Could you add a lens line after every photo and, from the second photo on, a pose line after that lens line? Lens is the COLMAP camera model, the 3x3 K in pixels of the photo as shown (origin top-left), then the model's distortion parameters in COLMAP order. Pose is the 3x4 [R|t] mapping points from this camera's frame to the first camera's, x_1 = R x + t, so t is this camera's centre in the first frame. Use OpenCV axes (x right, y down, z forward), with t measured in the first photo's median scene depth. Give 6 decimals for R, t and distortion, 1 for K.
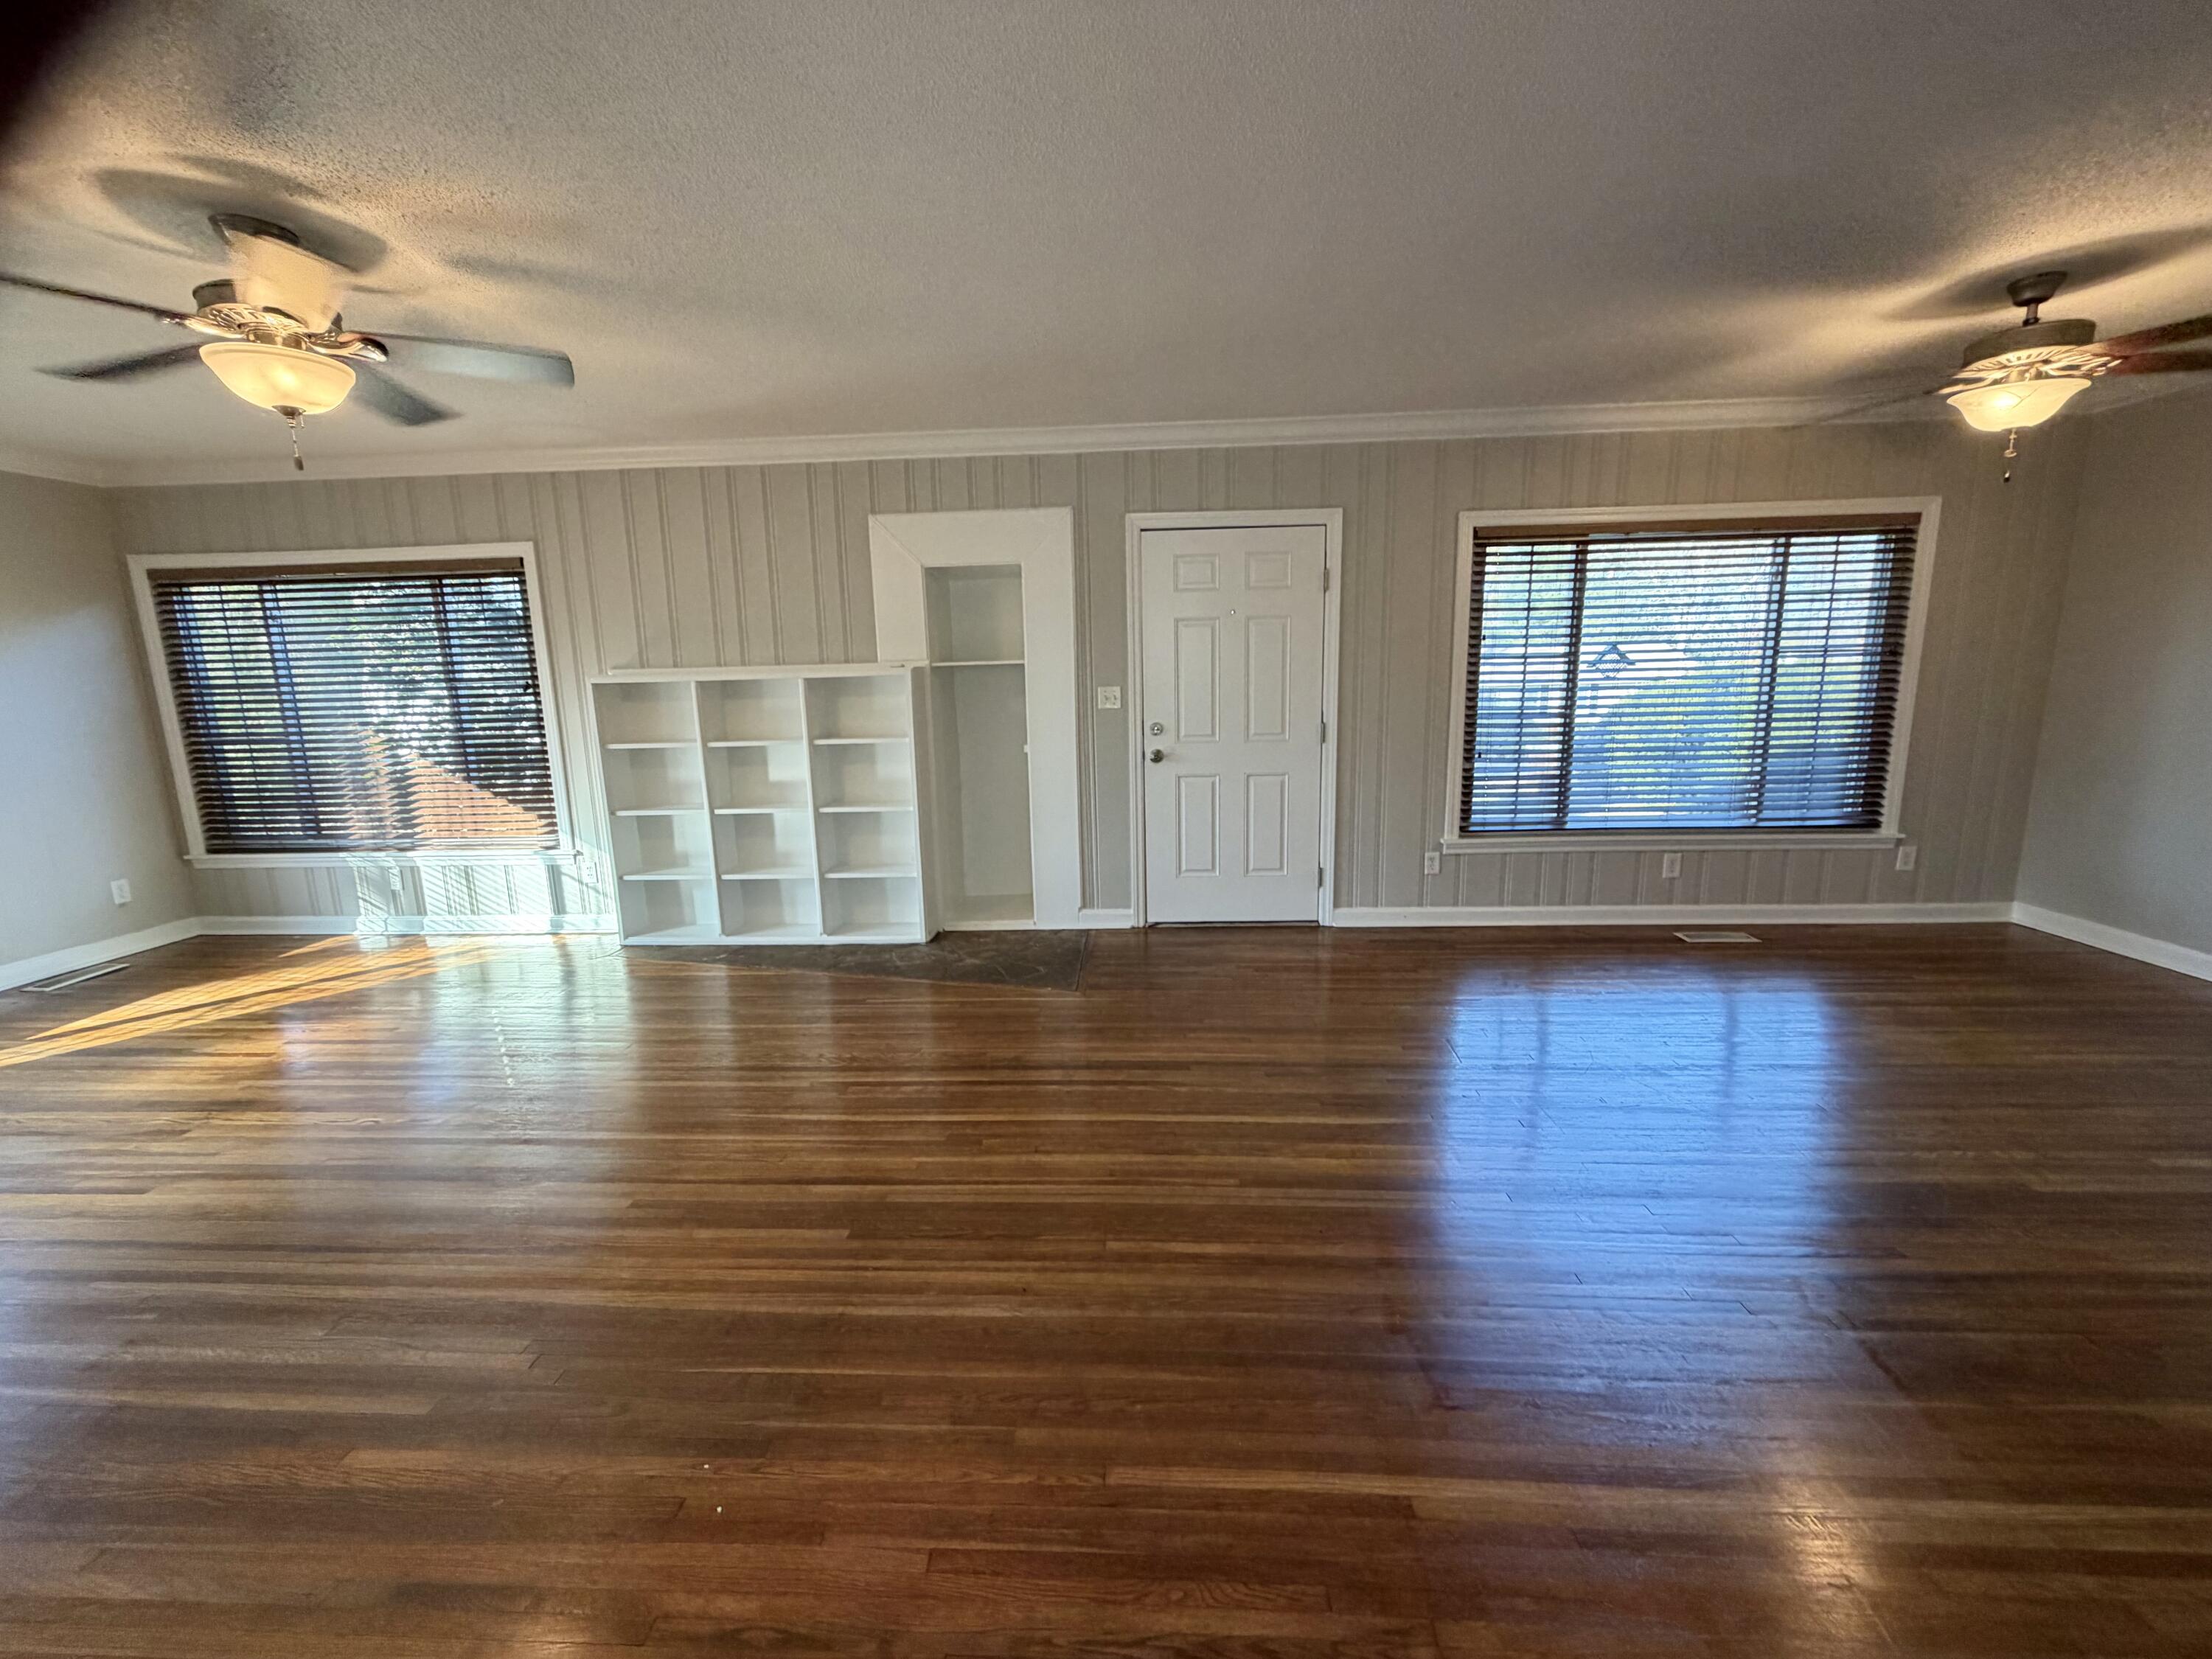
lens RADIAL K [[884.3, 0, 1099.6], [0, 884.3, 823.6], [0, 0, 1]] dist [-0.000131, -0.000097]
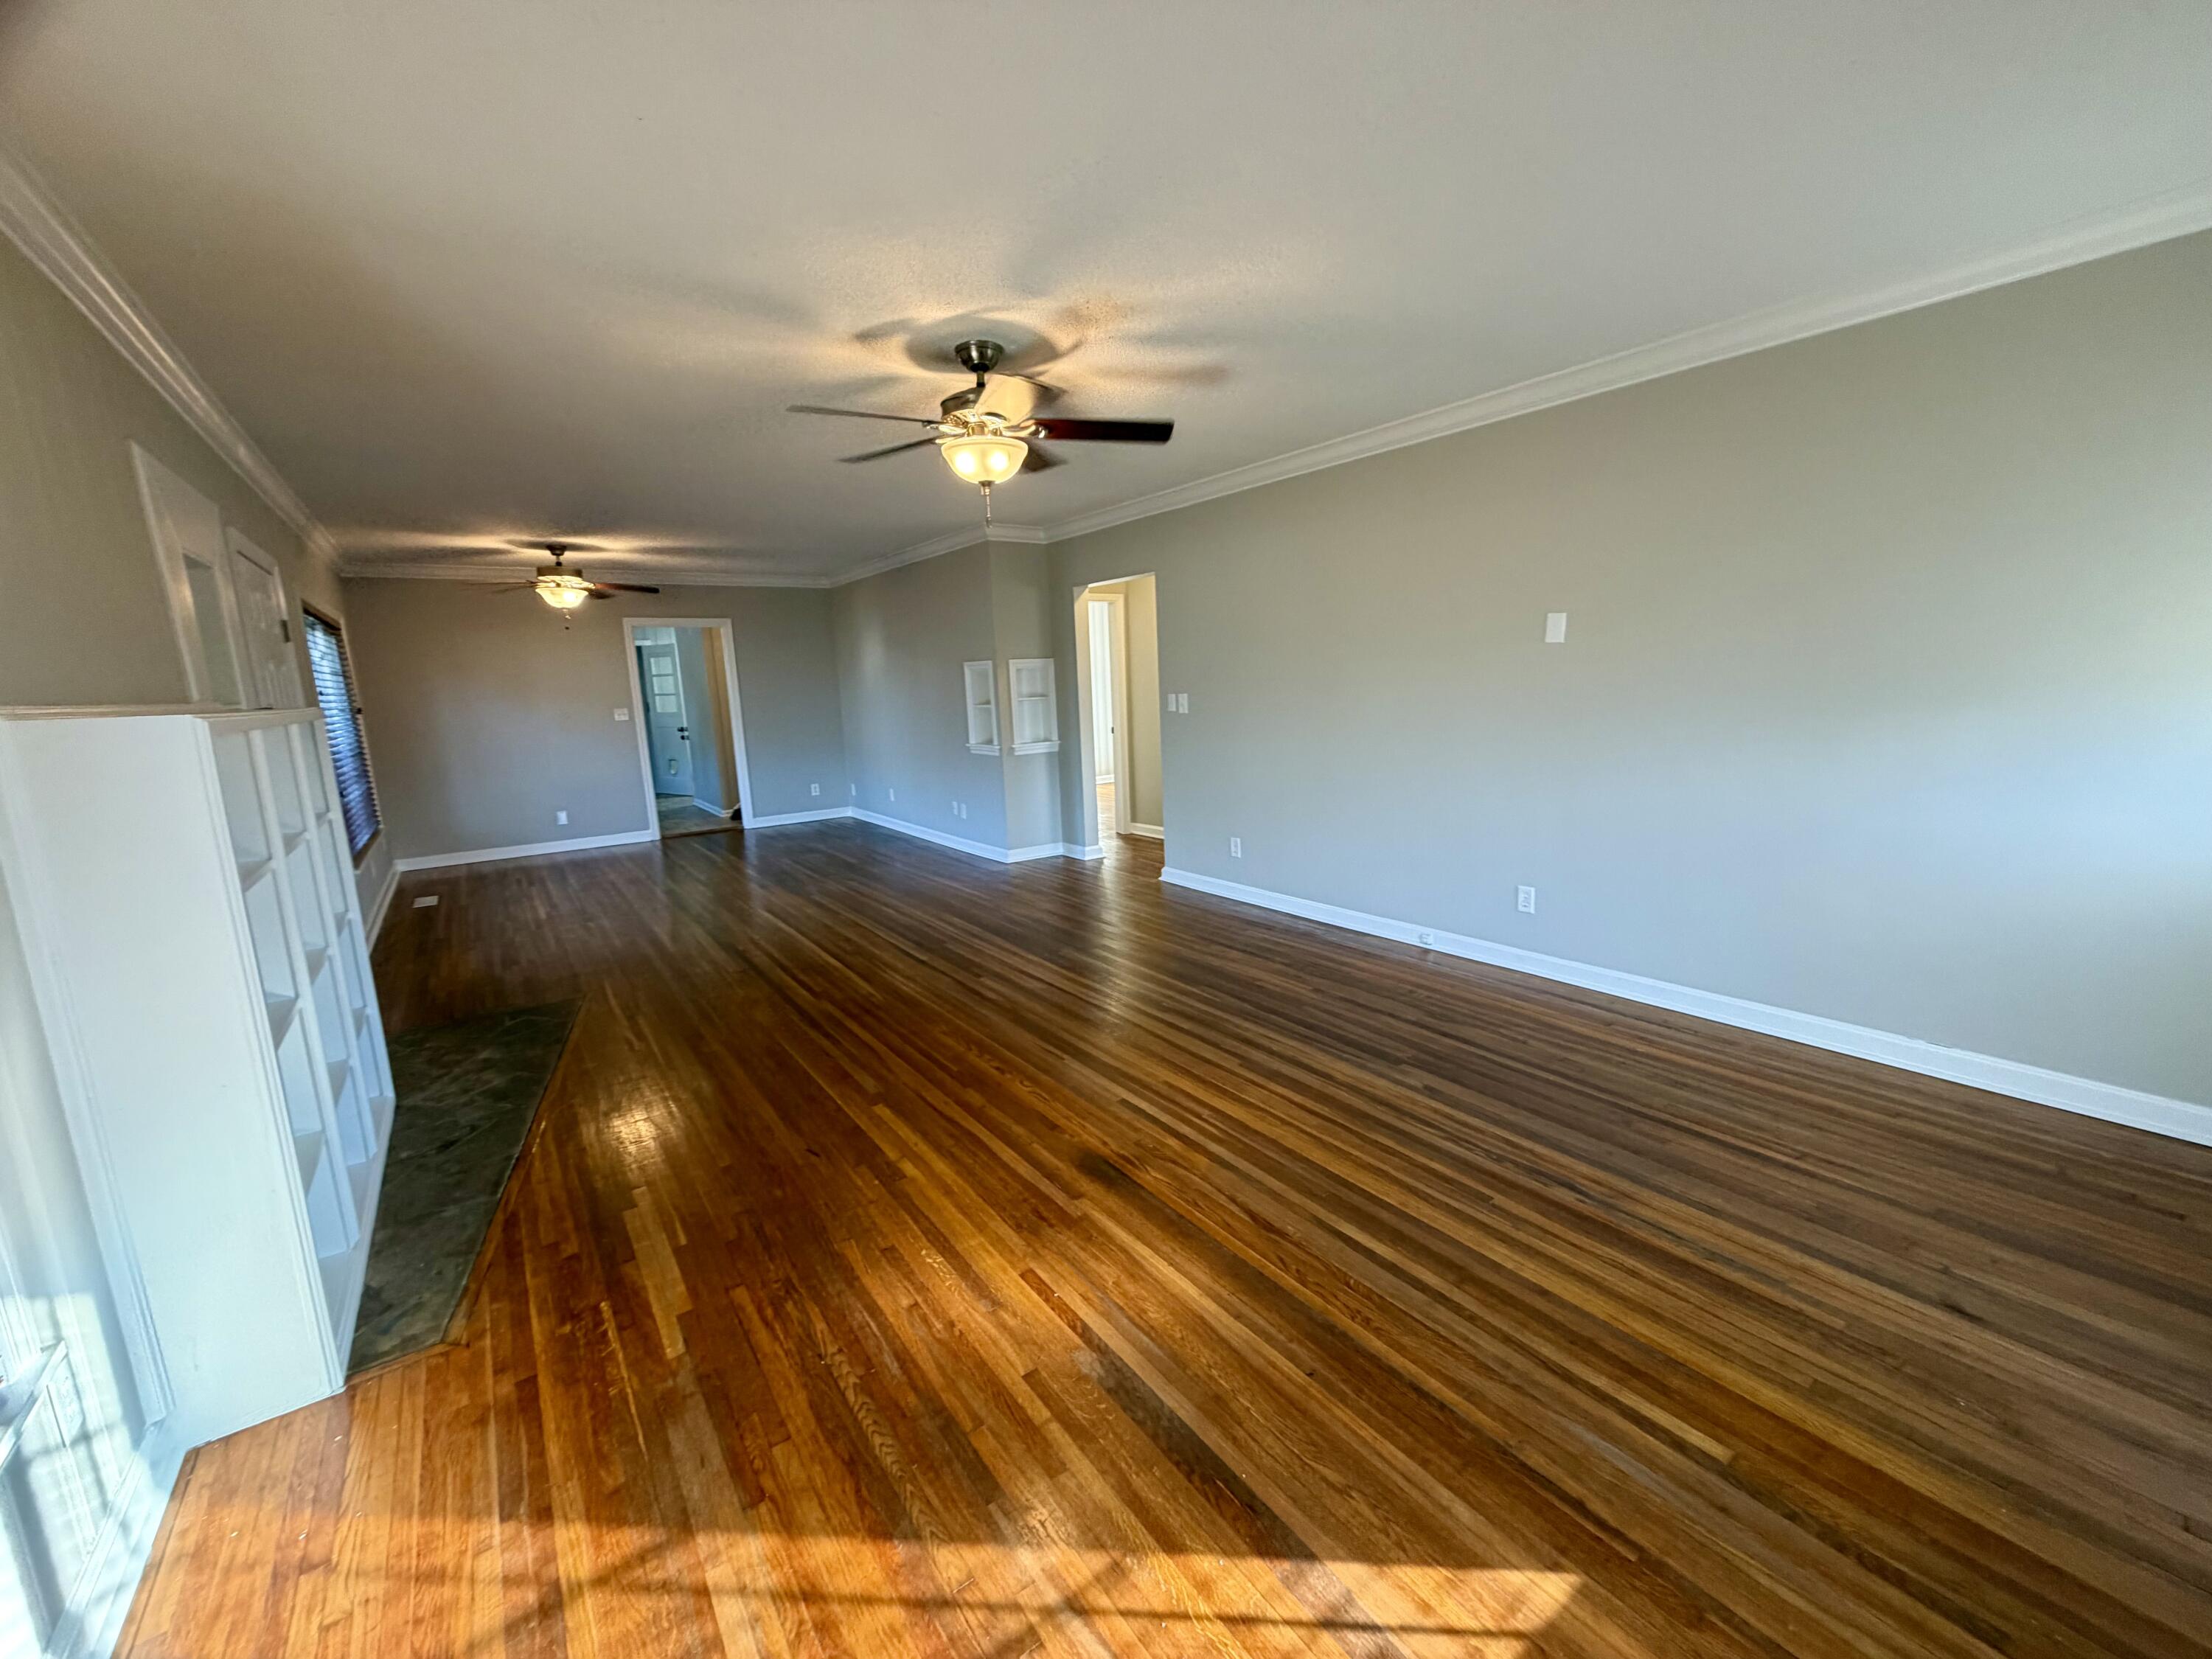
lens RADIAL K [[884.3, 0, 1099.6], [0, 884.3, 823.6], [0, 0, 1]] dist [-0.000131, -0.000097]
pose [[-0.623004, -0.080911, 0.778022, -1.085950], [0.189472, 0.949406, 0.250455, -0.144141], [-0.758924, 0.303448, -0.576154, 0.929954]]
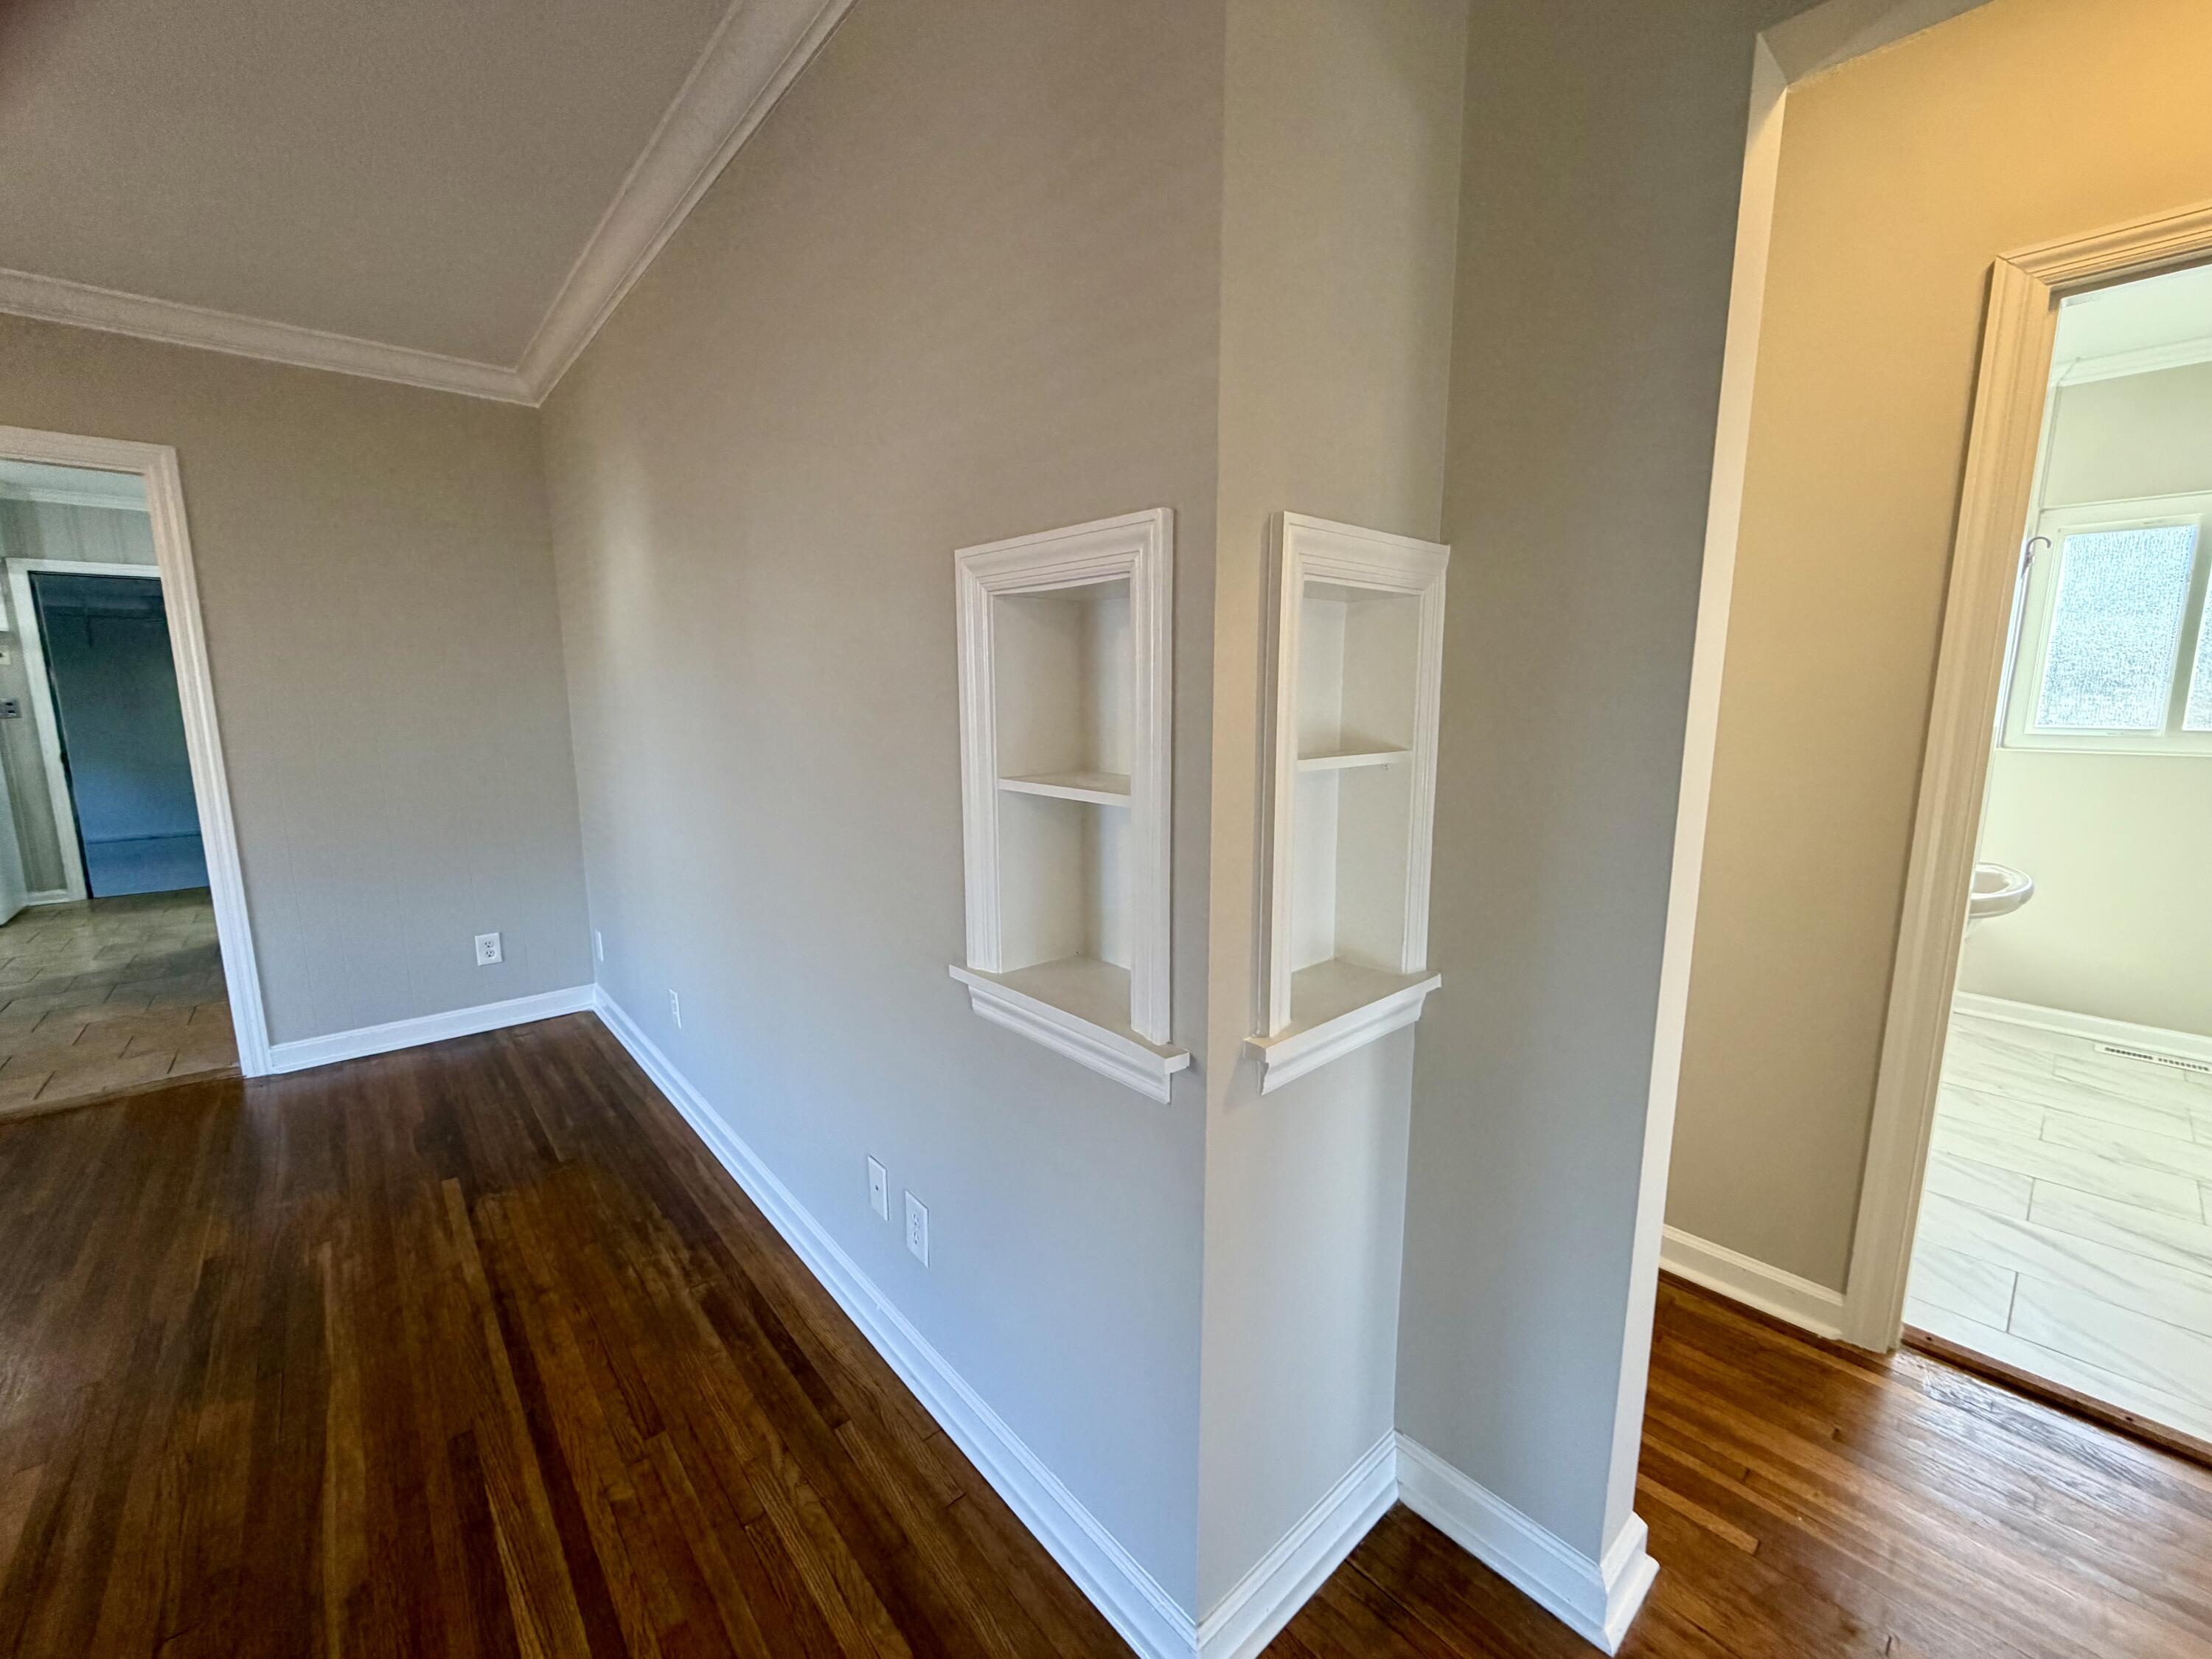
lens RADIAL K [[878.9, 0, 1100.0], [0, 878.9, 830.5], [0, 0, 1]] dist [0.000415, 0.000083]
pose [[-0.697297, -0.090702, 0.711020, 0.056901], [0.142824, 0.954488, 0.261828, -0.048338], [-0.702409, 0.284122, -0.652607, 0.304936]]
